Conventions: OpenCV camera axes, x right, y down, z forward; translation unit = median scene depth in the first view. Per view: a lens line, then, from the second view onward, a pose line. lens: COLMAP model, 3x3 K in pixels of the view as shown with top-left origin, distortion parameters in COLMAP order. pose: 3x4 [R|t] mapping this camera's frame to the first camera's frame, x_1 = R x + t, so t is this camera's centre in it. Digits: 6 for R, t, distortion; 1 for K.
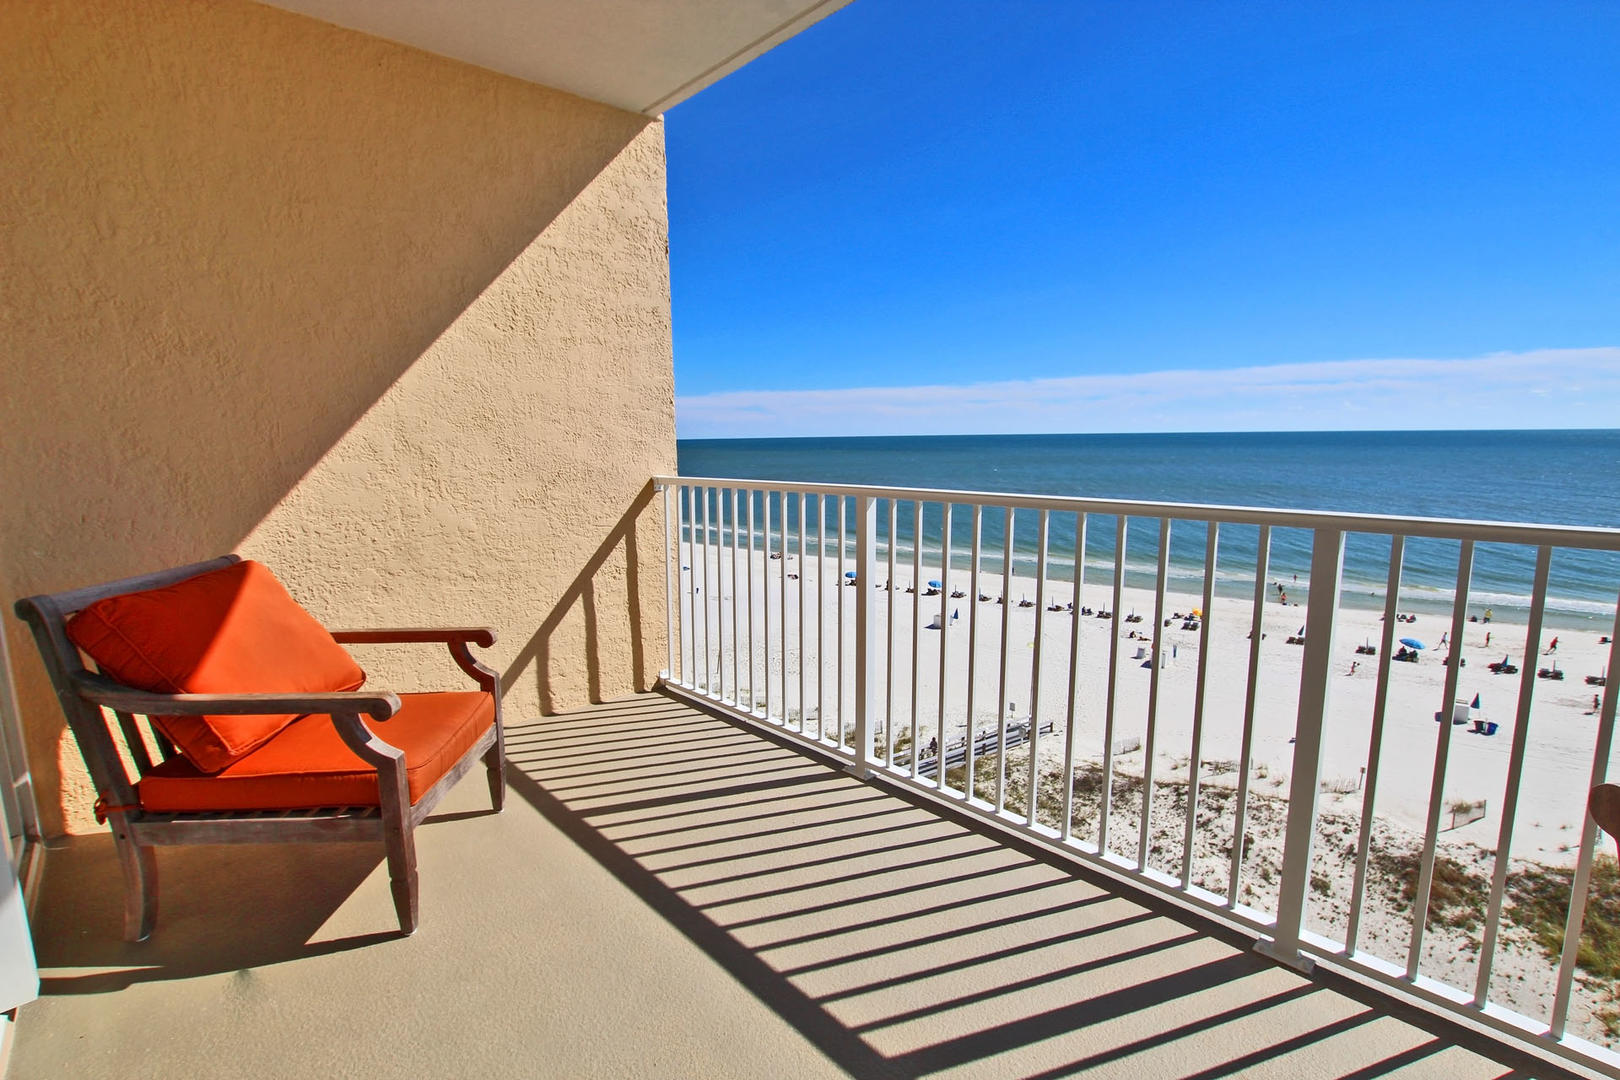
lens RADIAL K [[751.9, 0, 811.8], [0, 751.9, 551.9], [0, 0, 1]] dist [-0.027451, 0.002009]
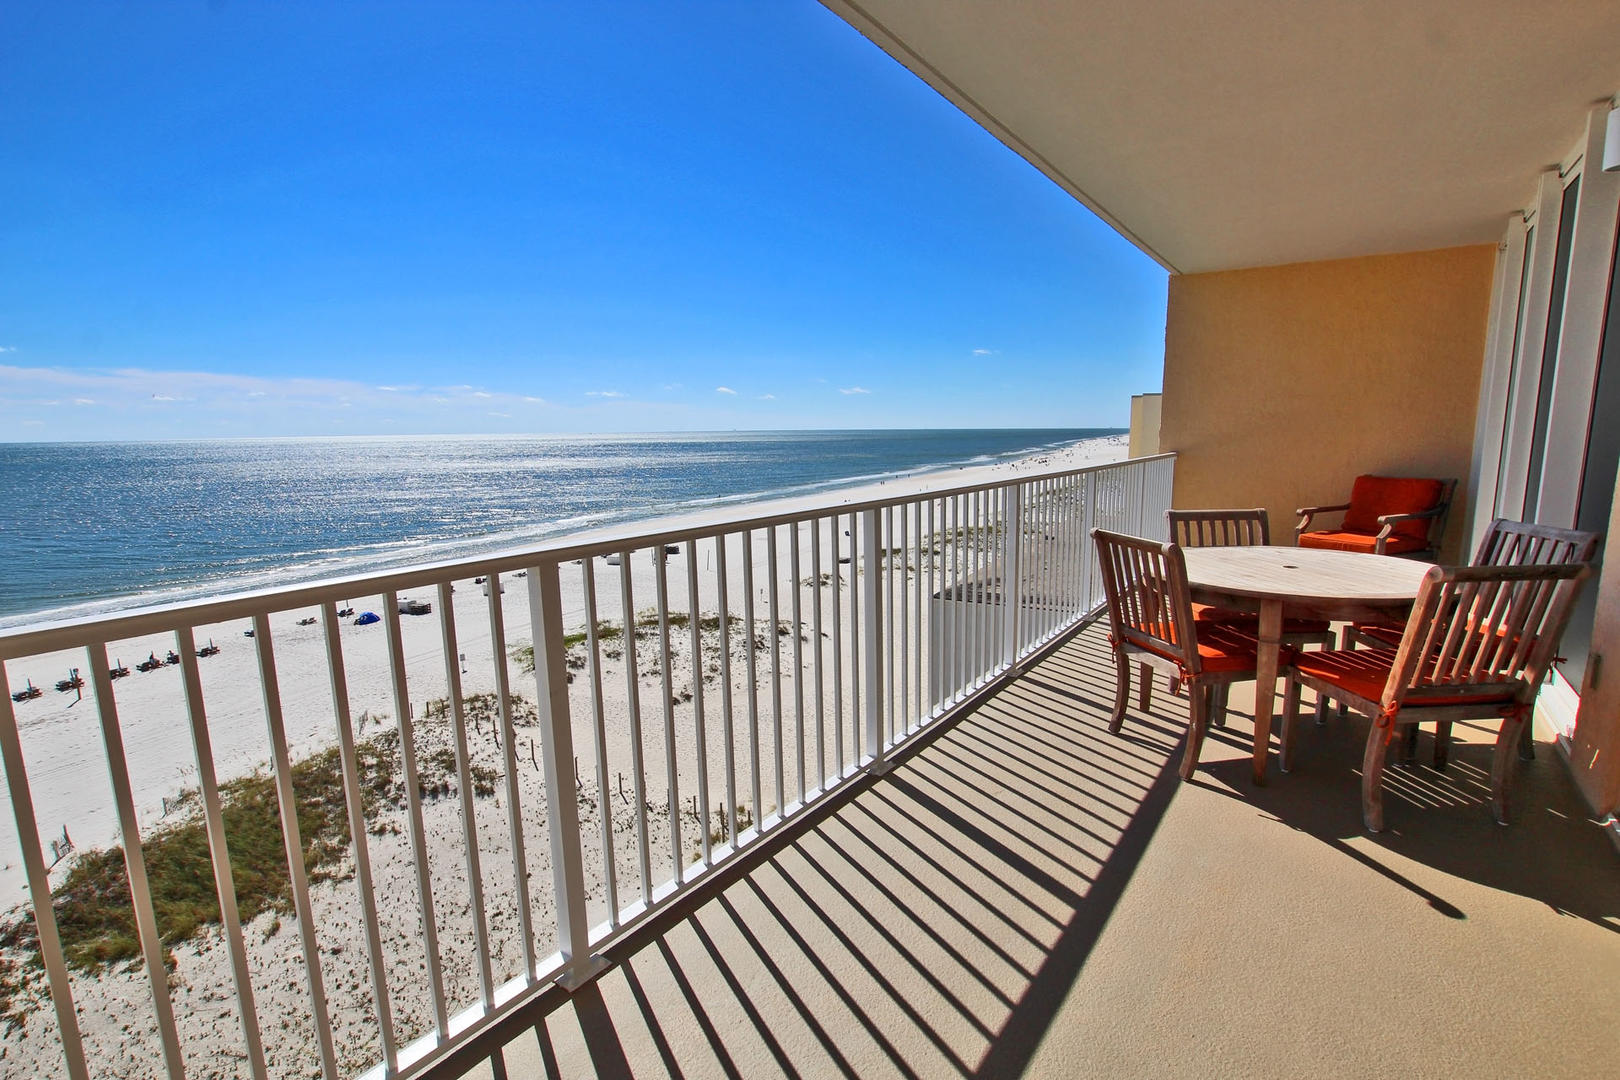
lens RADIAL K [[751.9, 0, 811.8], [0, 751.9, 551.9], [0, 0, 1]] dist [-0.027451, 0.002009]
pose [[-0.195781, -0.140725, 0.970498, -0.067222], [0.167855, 0.970236, 0.174549, -0.011151], [-0.966175, 0.197076, -0.166333, 0.095624]]
